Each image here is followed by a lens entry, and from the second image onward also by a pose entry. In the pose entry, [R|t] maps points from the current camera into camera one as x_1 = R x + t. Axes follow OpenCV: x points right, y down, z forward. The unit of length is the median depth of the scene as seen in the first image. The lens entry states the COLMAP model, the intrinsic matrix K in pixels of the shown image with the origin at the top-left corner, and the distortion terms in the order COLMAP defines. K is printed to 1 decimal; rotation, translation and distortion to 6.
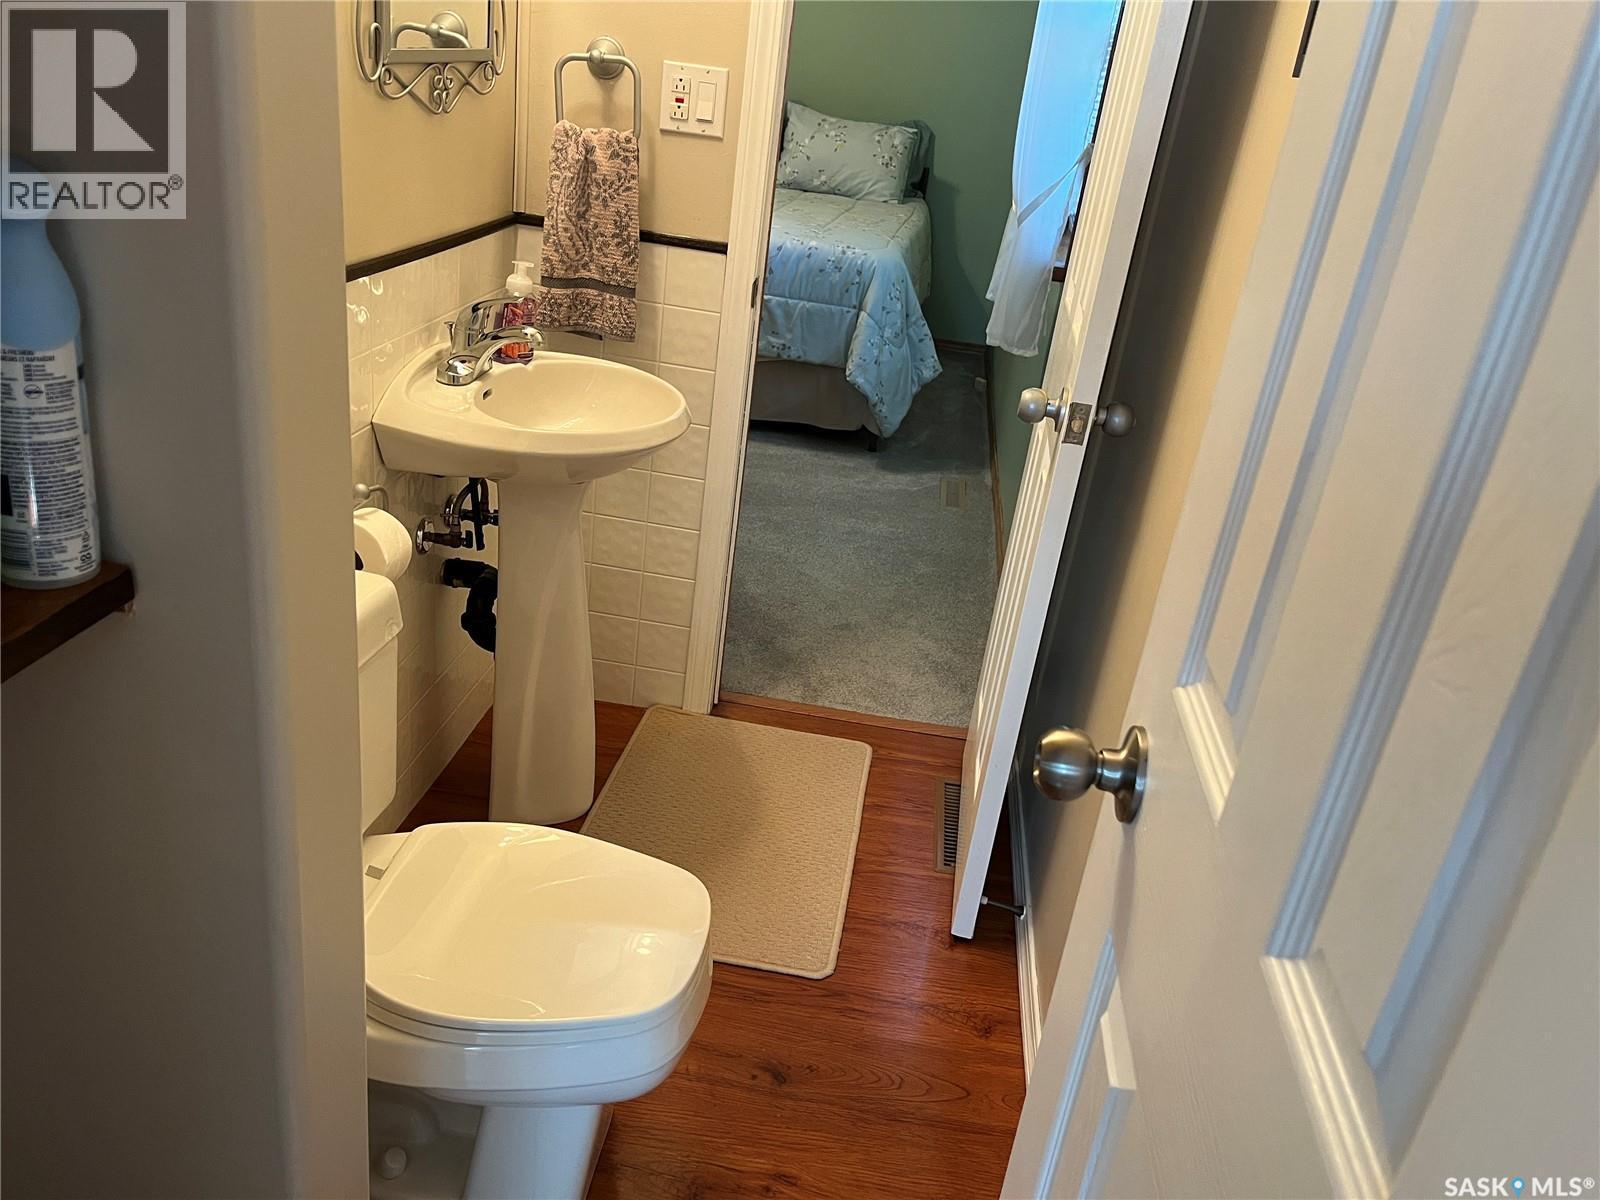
lens RADIAL K [[1201.4, 0, 805.3], [0, 1201.4, 618.6], [0, 0, 1]] dist [0.064657, -0.084990]
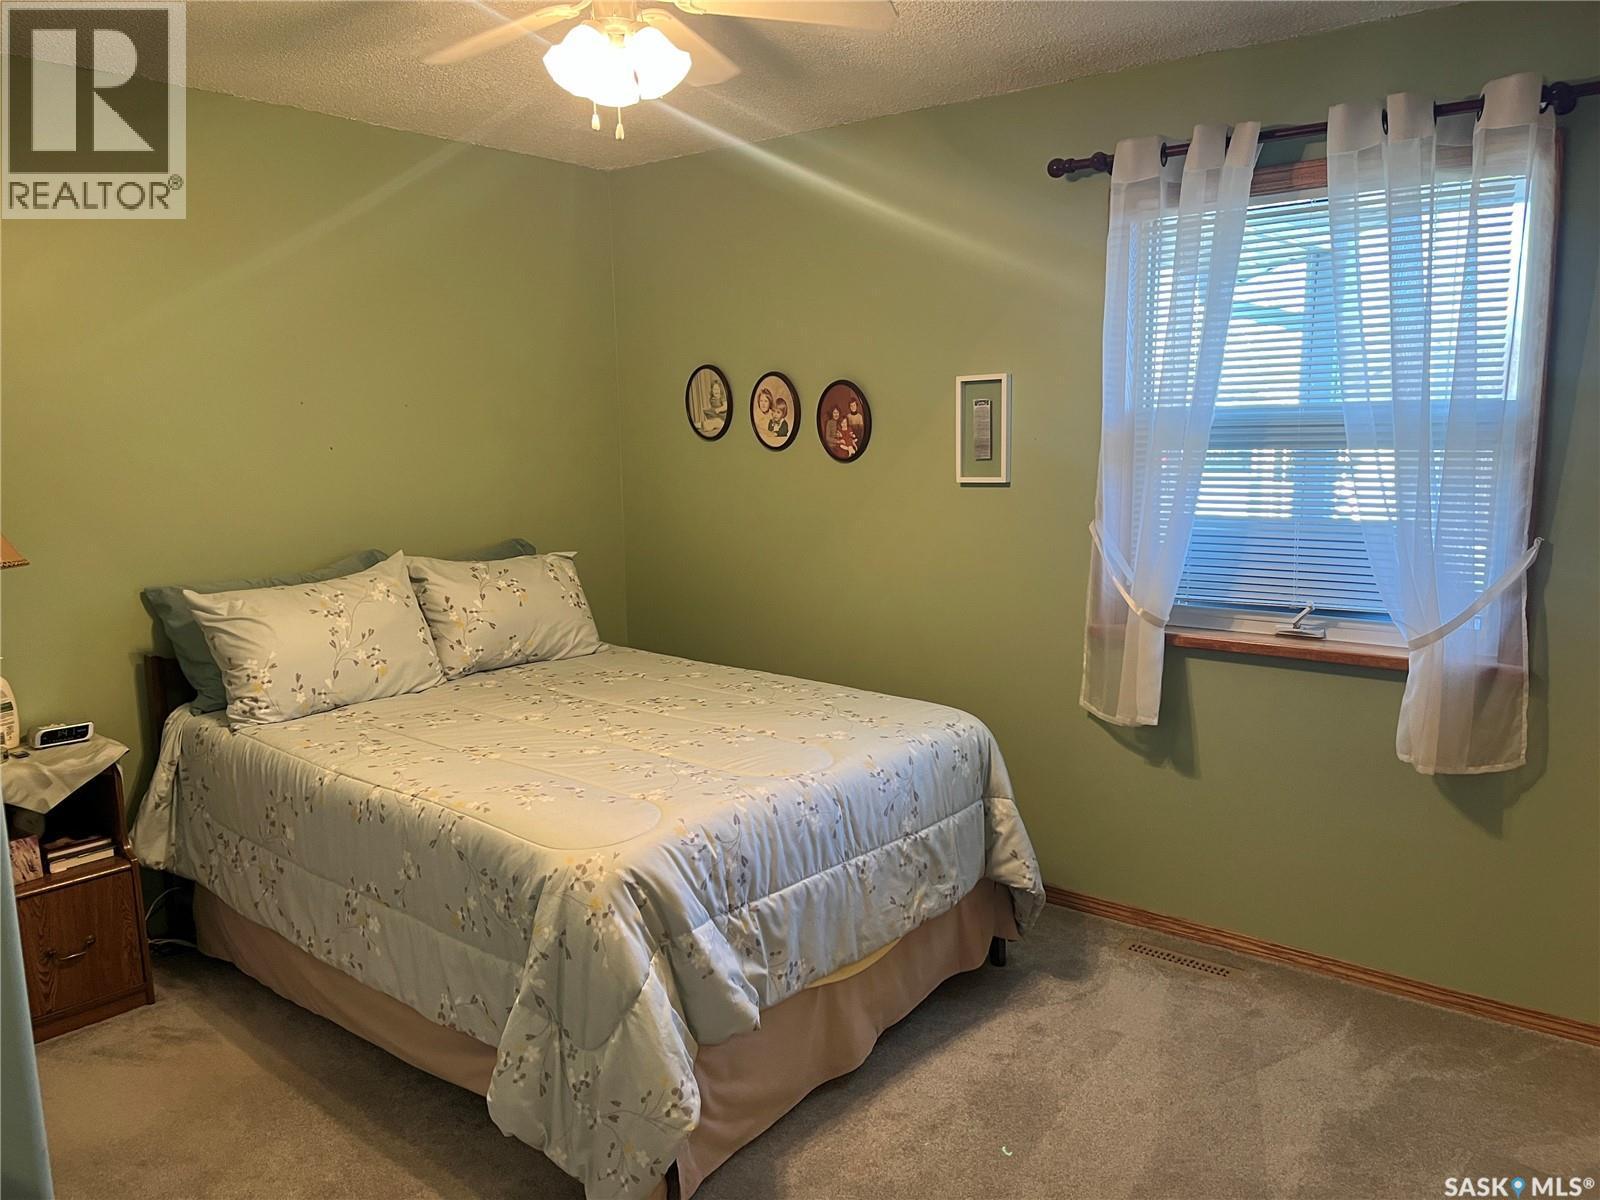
lens RADIAL K [[1201.4, 0, 805.3], [0, 1201.4, 618.6], [0, 0, 1]] dist [0.064657, -0.084990]
pose [[0.524106, -0.268284, 0.808293, -0.445278], [0.430359, 0.902426, 0.020479, -0.323199], [-0.734918, 0.337123, 0.588425, 0.478554]]
